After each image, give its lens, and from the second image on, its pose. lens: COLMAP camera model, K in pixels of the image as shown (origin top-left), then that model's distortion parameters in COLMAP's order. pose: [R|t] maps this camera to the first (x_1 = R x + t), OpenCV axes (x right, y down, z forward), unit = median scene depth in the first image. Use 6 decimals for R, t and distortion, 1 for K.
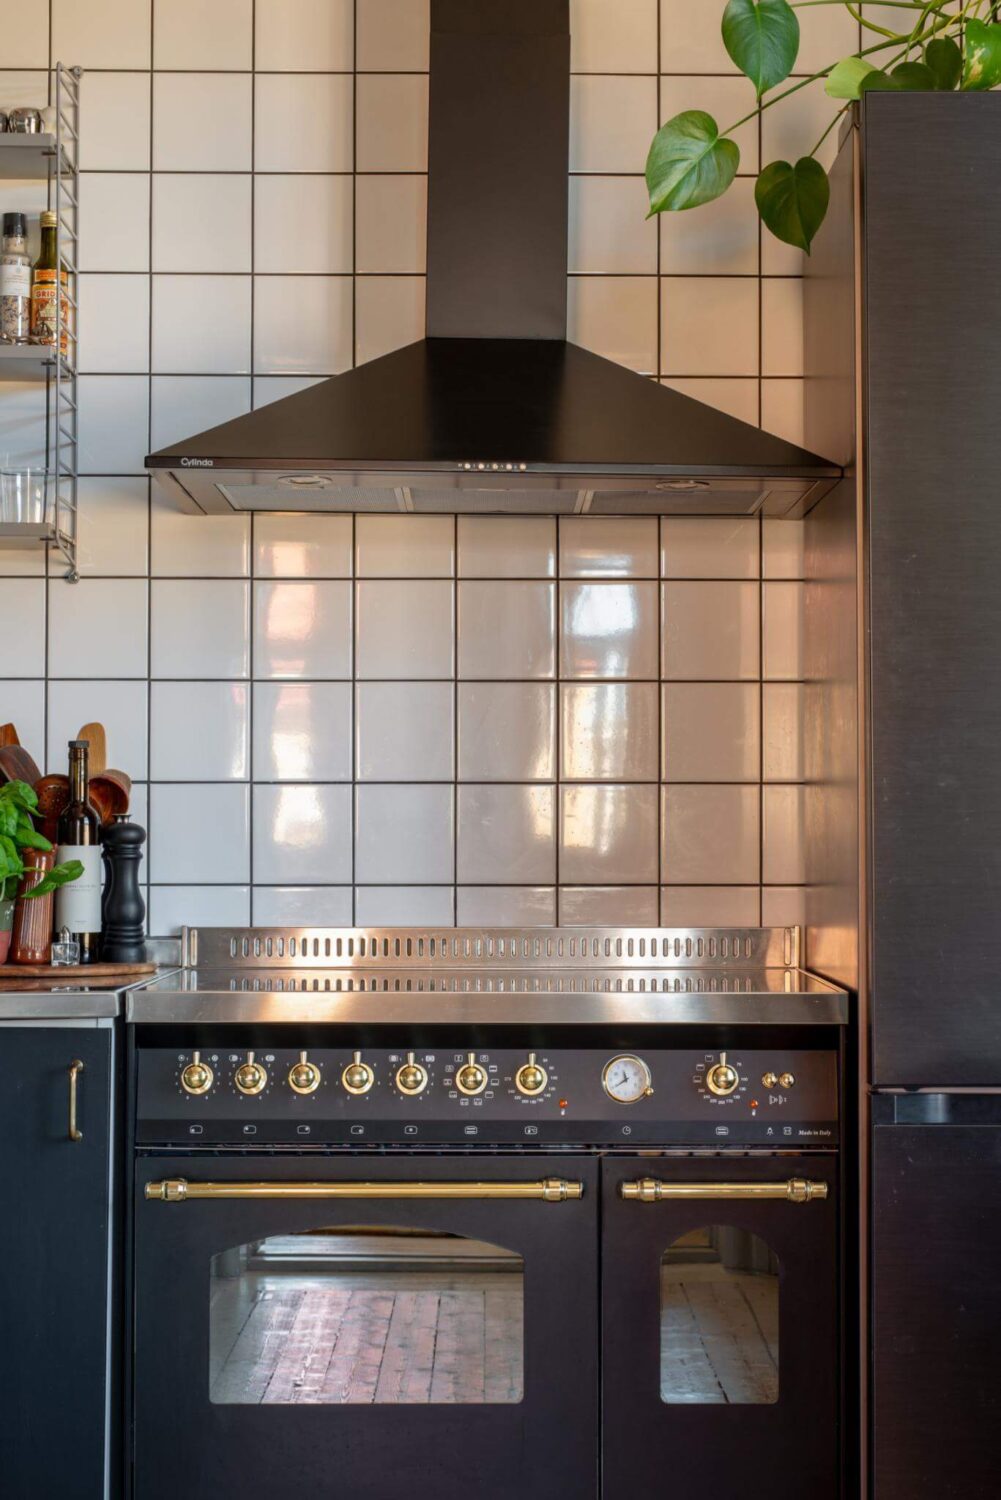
lens RADIAL K [[2834.8, 0, 500.2], [0, 2834.8, 750.9], [0, 0, 1]] dist [0.002741, 0.000000]
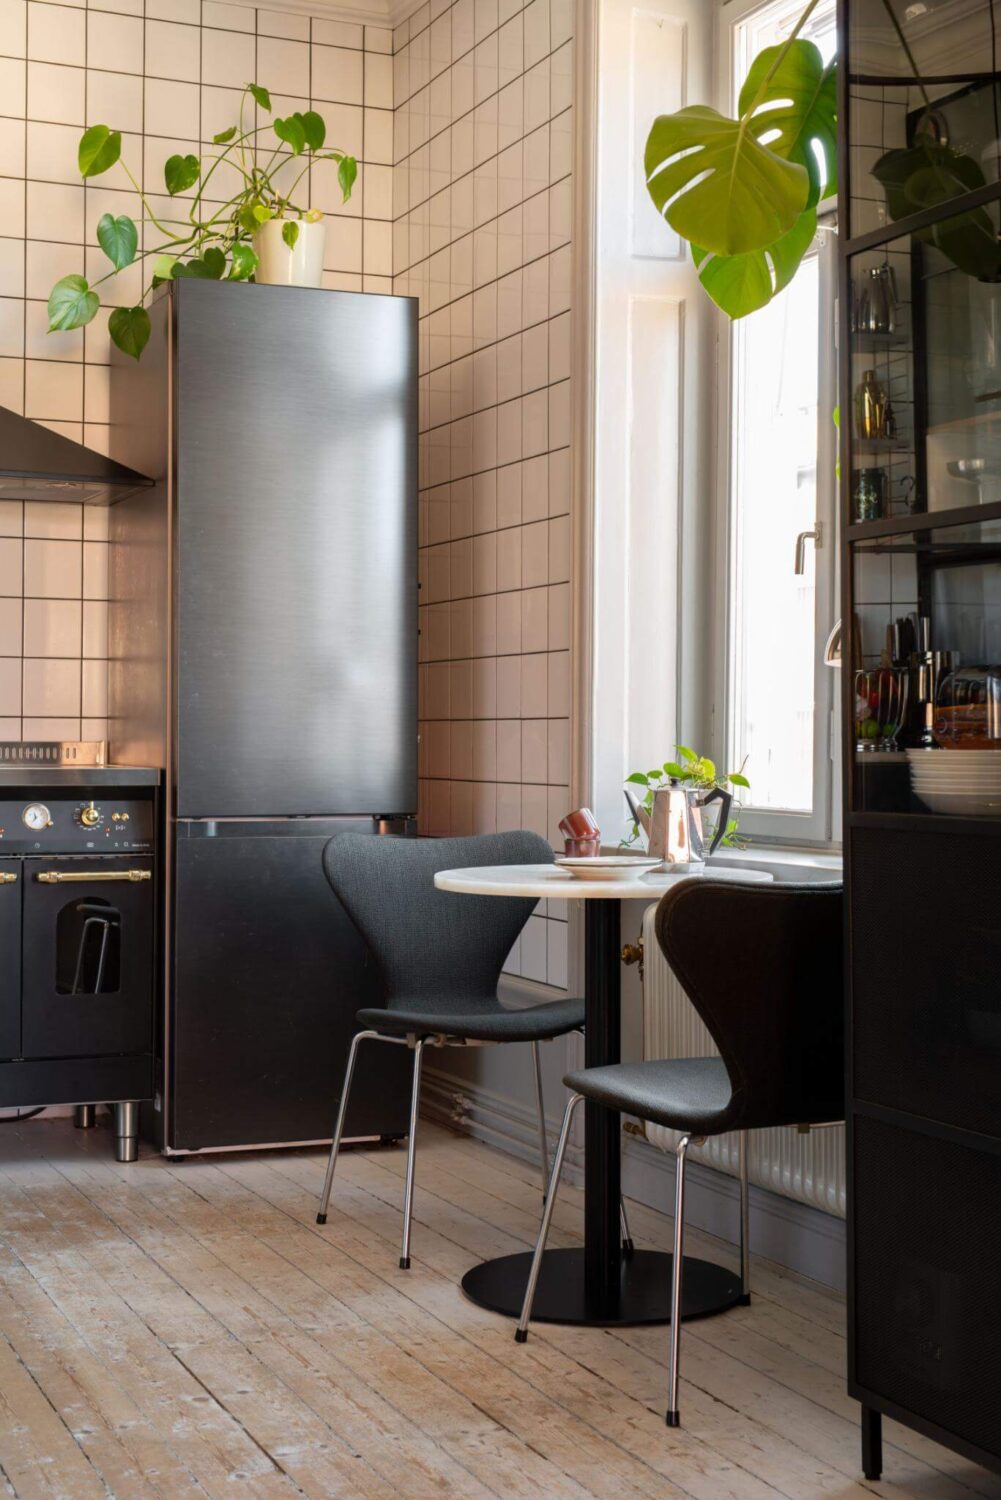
lens RADIAL K [[2084.8, 0, 500.7], [0, 2084.8, 743.7], [0, 0, 1]] dist [0.016329, 0.000000]
pose [[0.924699, 0.006452, 0.380645, -0.177551], [-0.019715, 0.999326, 0.030955, 0.021526], [-0.380189, -0.036129, 0.924203, -0.314405]]
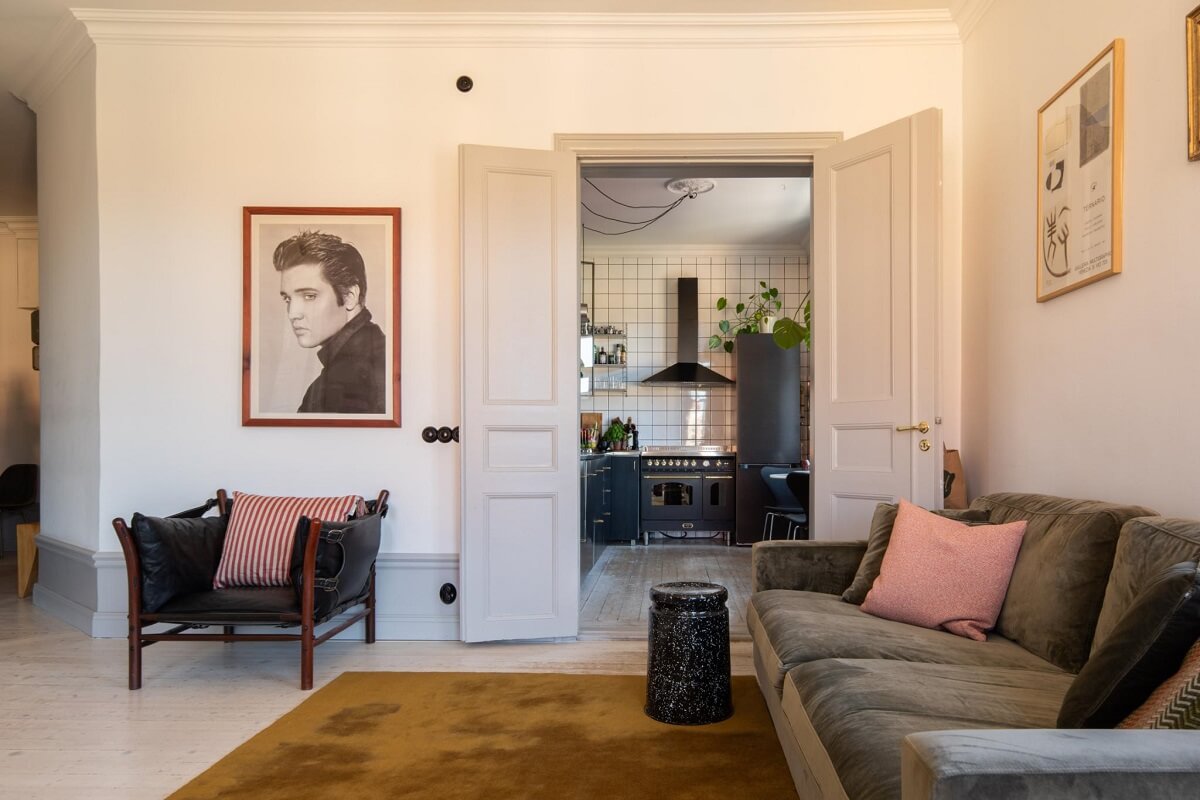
lens RADIAL K [[750.0, 0, 628.7], [0, 750.0, 449.9], [0, 0, 1]] dist [-0.000163, 0.001107]
pose [[0.998749, 0.002446, -0.049952, -0.059386], [-0.000662, 0.999363, 0.035692, 0.006791], [0.050008, -0.035614, 0.998114, -0.973746]]
